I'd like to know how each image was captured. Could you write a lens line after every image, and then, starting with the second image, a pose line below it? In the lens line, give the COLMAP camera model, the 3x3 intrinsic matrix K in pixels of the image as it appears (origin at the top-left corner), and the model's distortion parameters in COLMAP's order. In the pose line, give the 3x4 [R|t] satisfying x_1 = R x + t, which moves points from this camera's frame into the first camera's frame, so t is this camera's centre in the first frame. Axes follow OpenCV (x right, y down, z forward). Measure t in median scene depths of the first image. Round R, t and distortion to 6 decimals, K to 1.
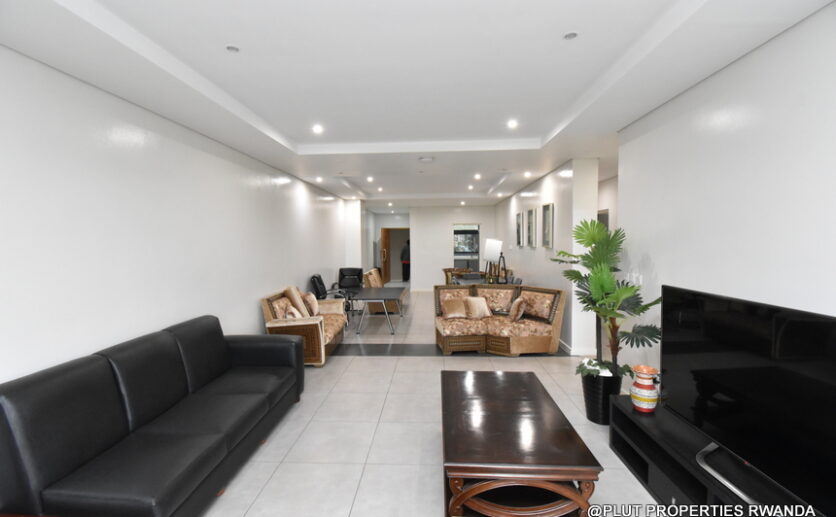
lens RADIAL K [[368.0, 0, 414.9], [0, 368.0, 258.5], [0, 0, 1]] dist [0.005060, -0.016659]
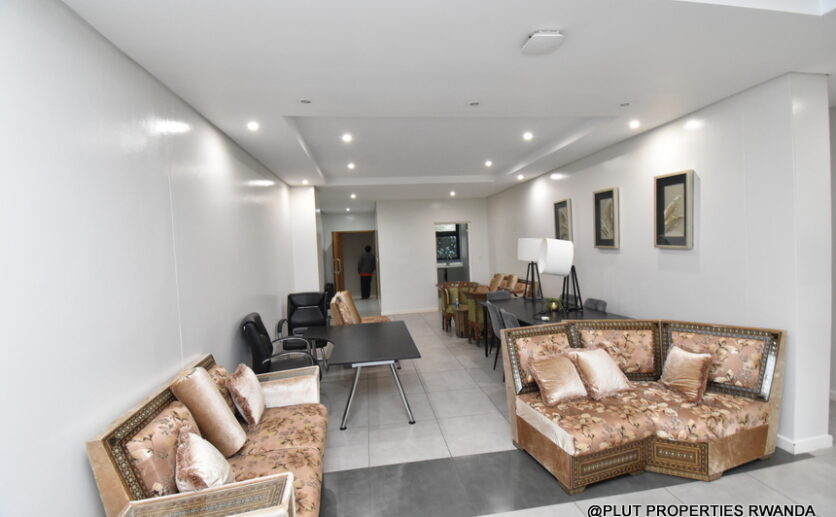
lens RADIAL K [[368.0, 0, 414.9], [0, 368.0, 258.5], [0, 0, 1]] dist [0.005060, -0.016659]
pose [[0.982244, -0.039896, 0.183315, -0.132859], [0.042960, 0.998995, -0.012770, -0.020505], [-0.182621, 0.020418, 0.982971, 0.444826]]
